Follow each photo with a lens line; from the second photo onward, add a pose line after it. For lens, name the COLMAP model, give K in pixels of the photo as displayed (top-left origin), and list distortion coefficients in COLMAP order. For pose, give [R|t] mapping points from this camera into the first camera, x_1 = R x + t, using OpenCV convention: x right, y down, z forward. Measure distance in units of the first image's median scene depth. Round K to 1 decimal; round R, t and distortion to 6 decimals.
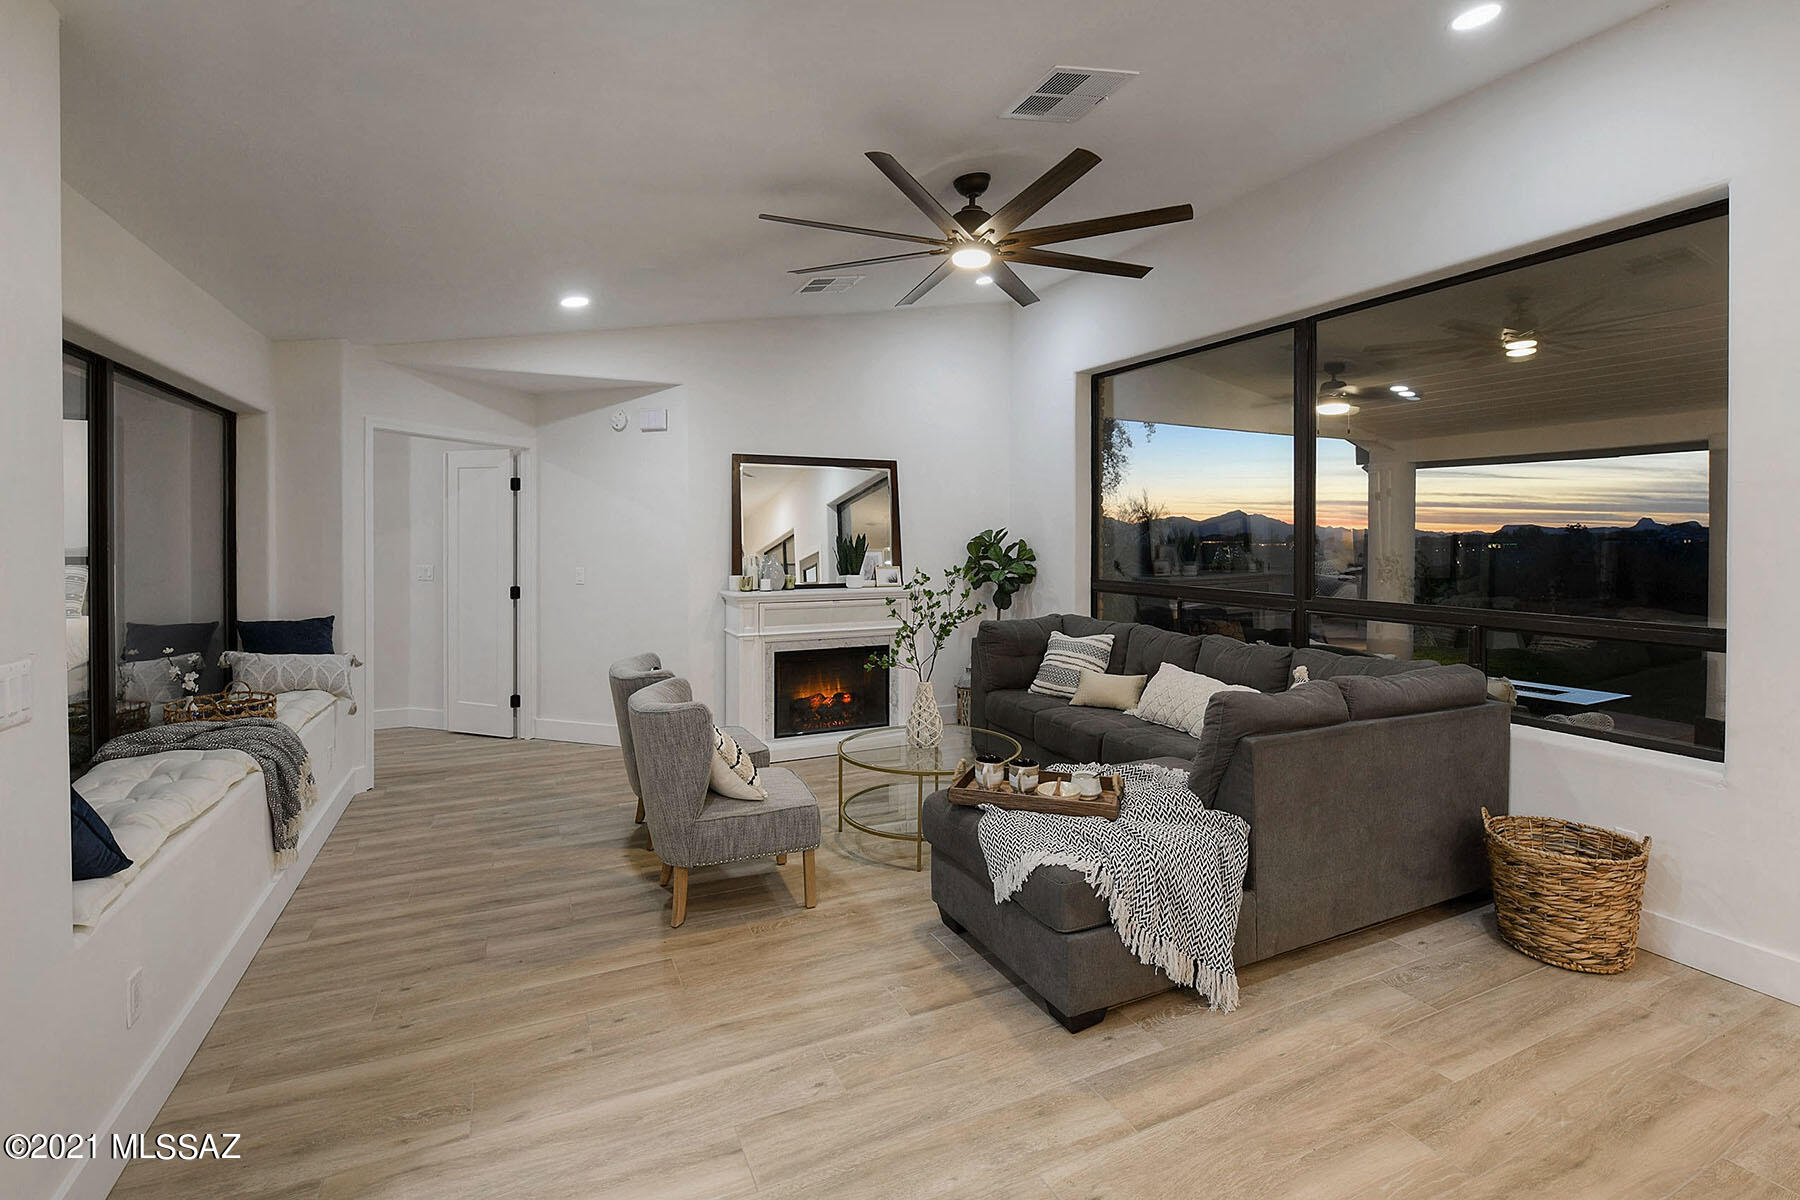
lens RADIAL K [[791.3, 0, 902.8], [0, 791.3, 540.5], [0, 0, 1]] dist [-0.010584, -0.000982]
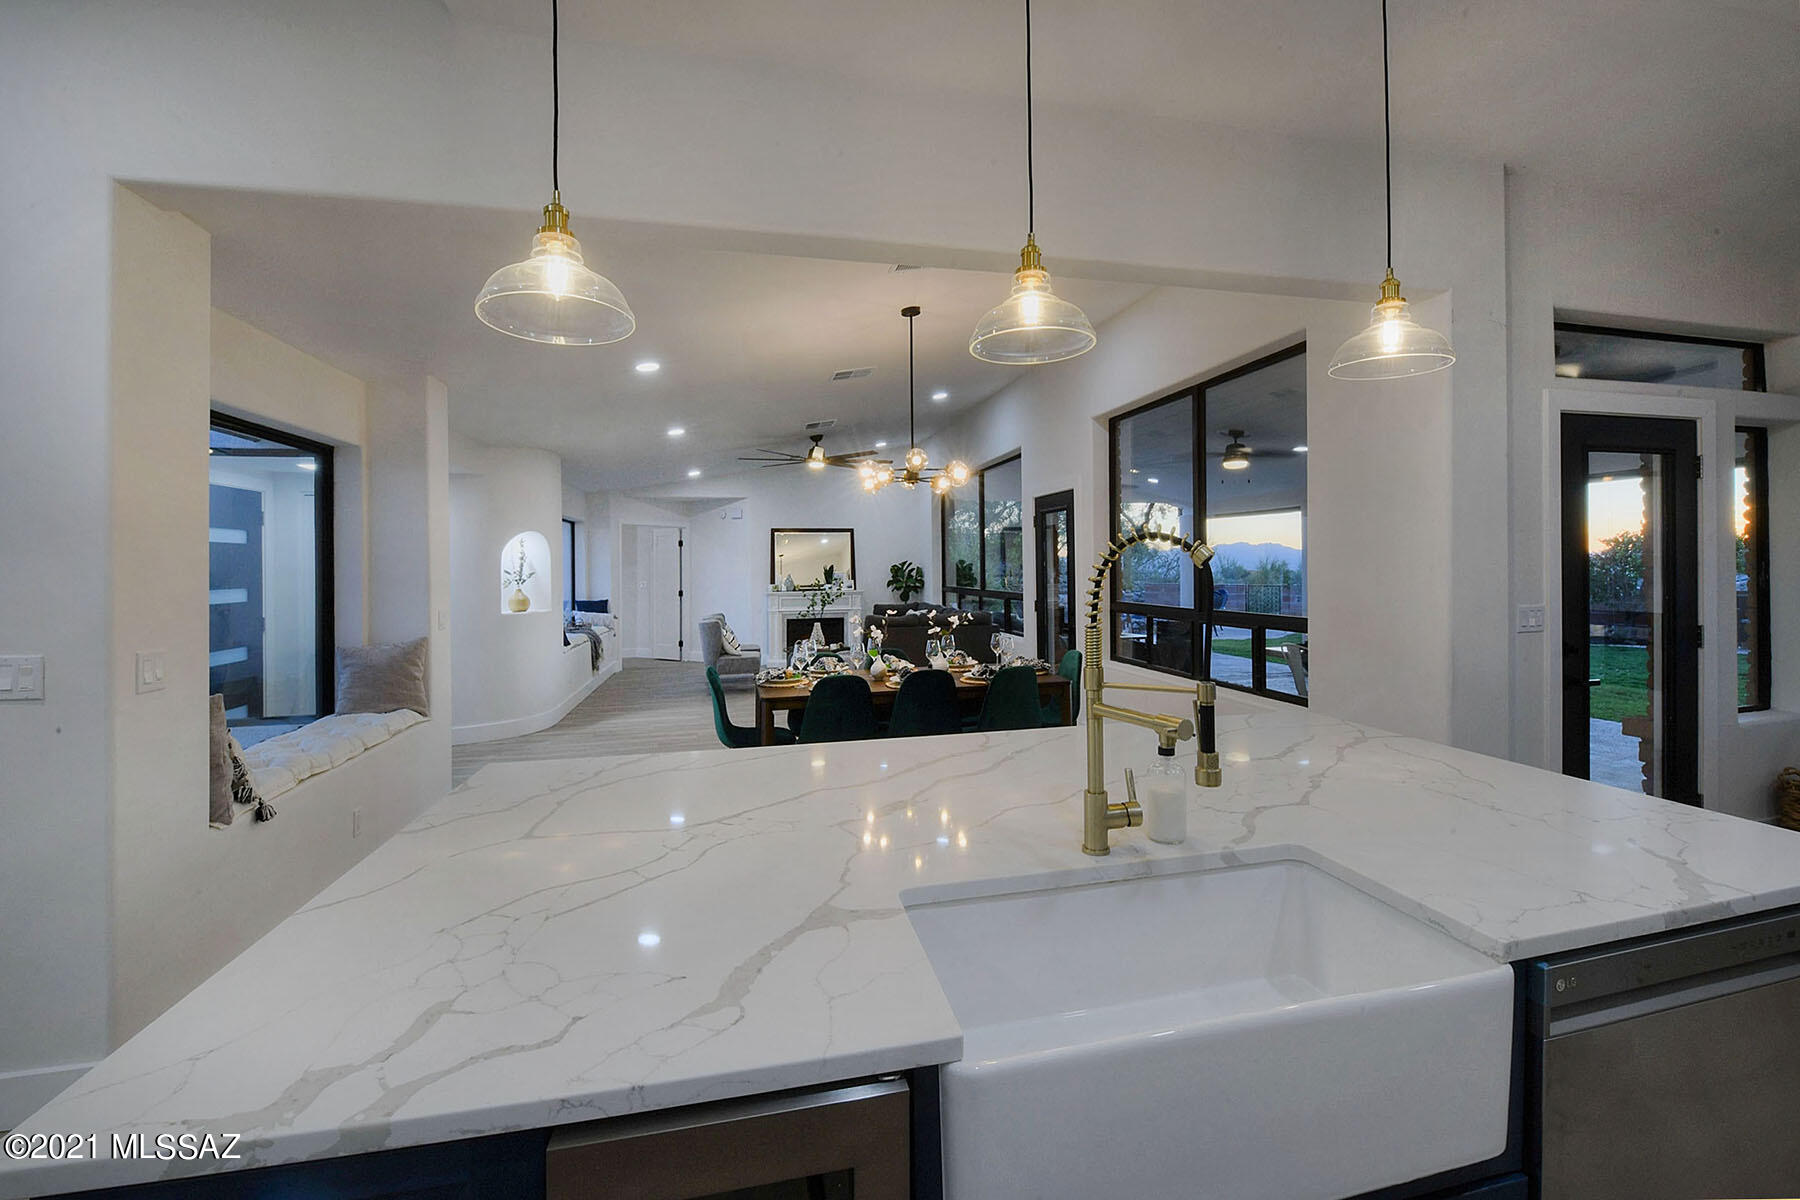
lens RADIAL K [[751.0, 0, 934.8], [0, 751.0, 557.1], [0, 0, 1]] dist [-0.020519, 0.002213]
pose [[0.980986, -0.014740, -0.193519, 0.647403], [0.011254, 0.999754, -0.019104, 0.013736], [0.193753, 0.016563, 0.980911, -0.965760]]
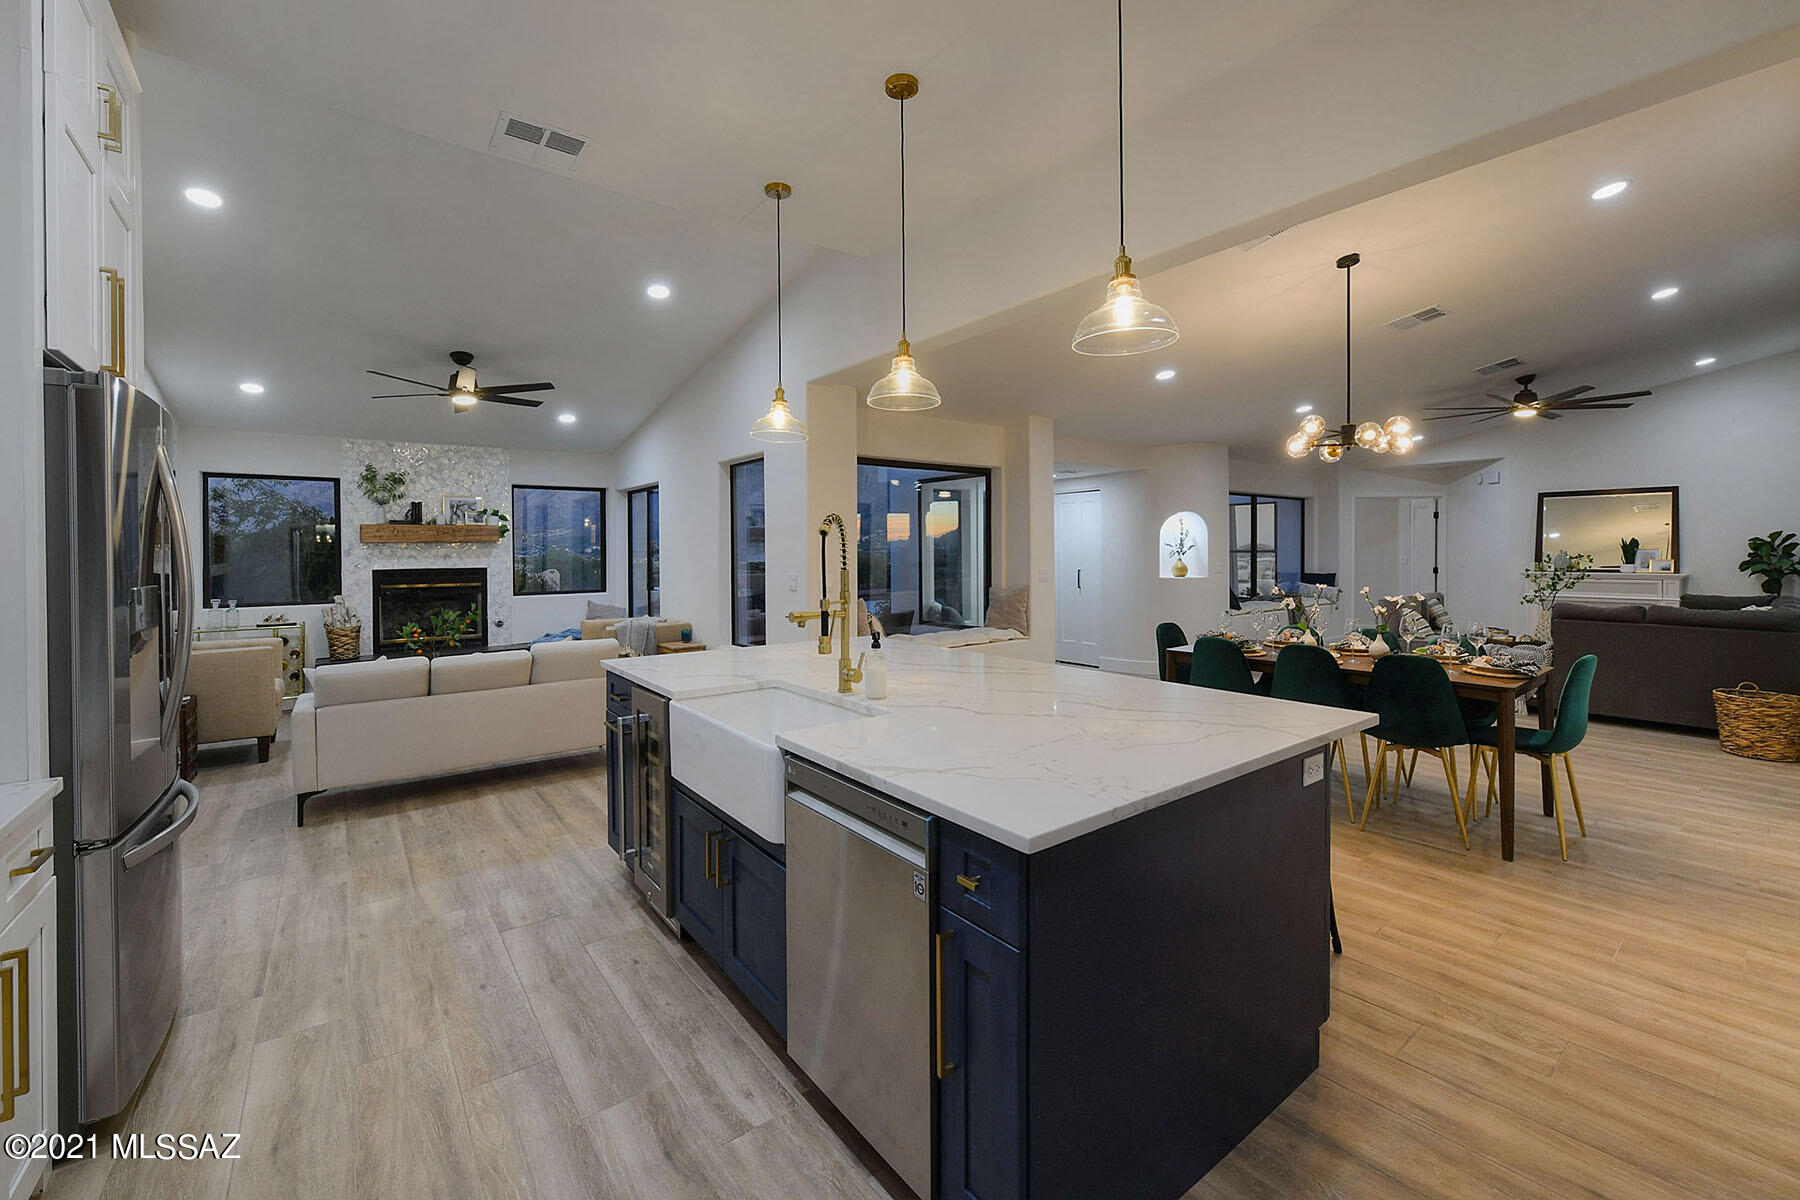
lens RADIAL K [[755.9, 0, 897.2], [0, 755.9, 552.3], [0, 0, 1]] dist [-0.022698, -0.000655]
pose [[0.201329, 0.000957, -0.979523, 1.157826], [-0.001713, 0.999998, 0.000625, 0.023901], [0.979522, 0.001552, 0.201331, -0.748859]]
